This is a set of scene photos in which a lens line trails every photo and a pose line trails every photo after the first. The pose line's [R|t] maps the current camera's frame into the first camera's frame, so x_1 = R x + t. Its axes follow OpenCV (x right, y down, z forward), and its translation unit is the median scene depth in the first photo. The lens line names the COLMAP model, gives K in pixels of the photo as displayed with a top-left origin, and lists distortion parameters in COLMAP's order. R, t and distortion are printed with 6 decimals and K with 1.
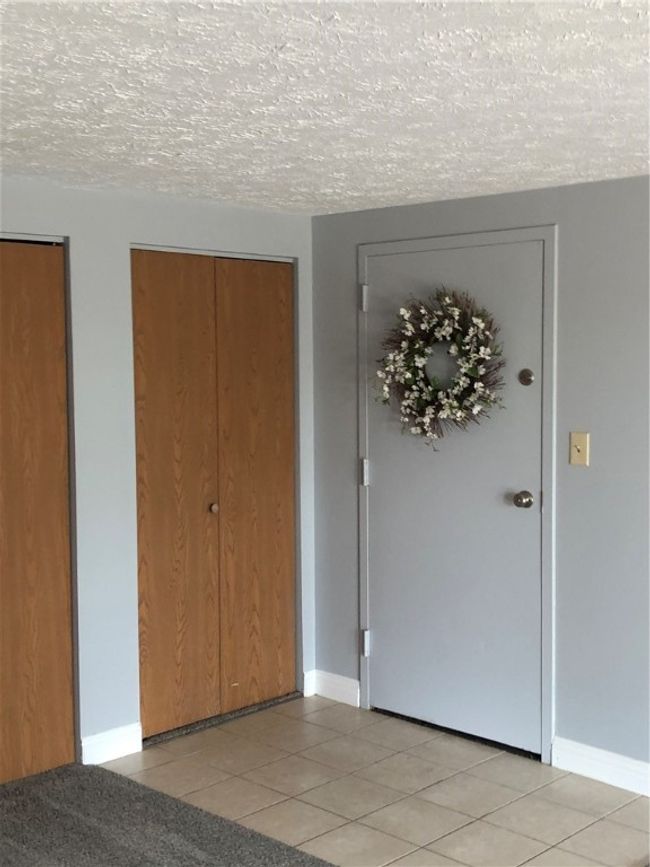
lens RADIAL K [[1117.1, 0, 325.0], [0, 1117.1, 433.5], [0, 0, 1]] dist [0.014129, 0.005060]
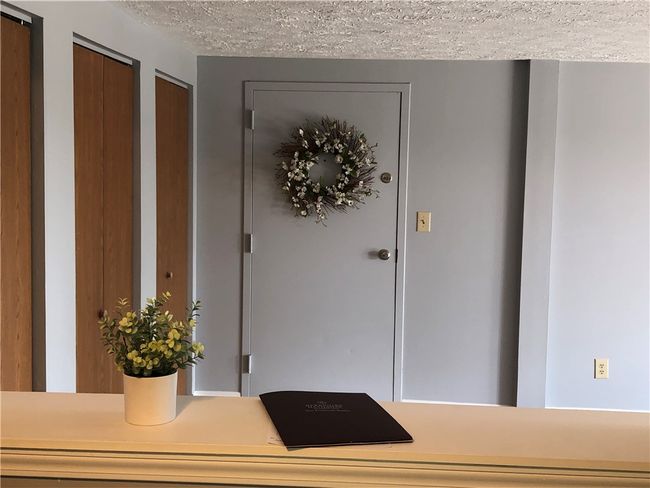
lens RADIAL K [[837.5, 0, 325.0], [0, 837.5, 244.0], [0, 0, 1]] dist [0.014129, 0.005060]
pose [[0.749301, -0.043916, 0.660772, -0.659093], [0.021696, 0.998891, 0.041785, -0.007815], [-0.661875, -0.016973, 0.749422, 0.161134]]
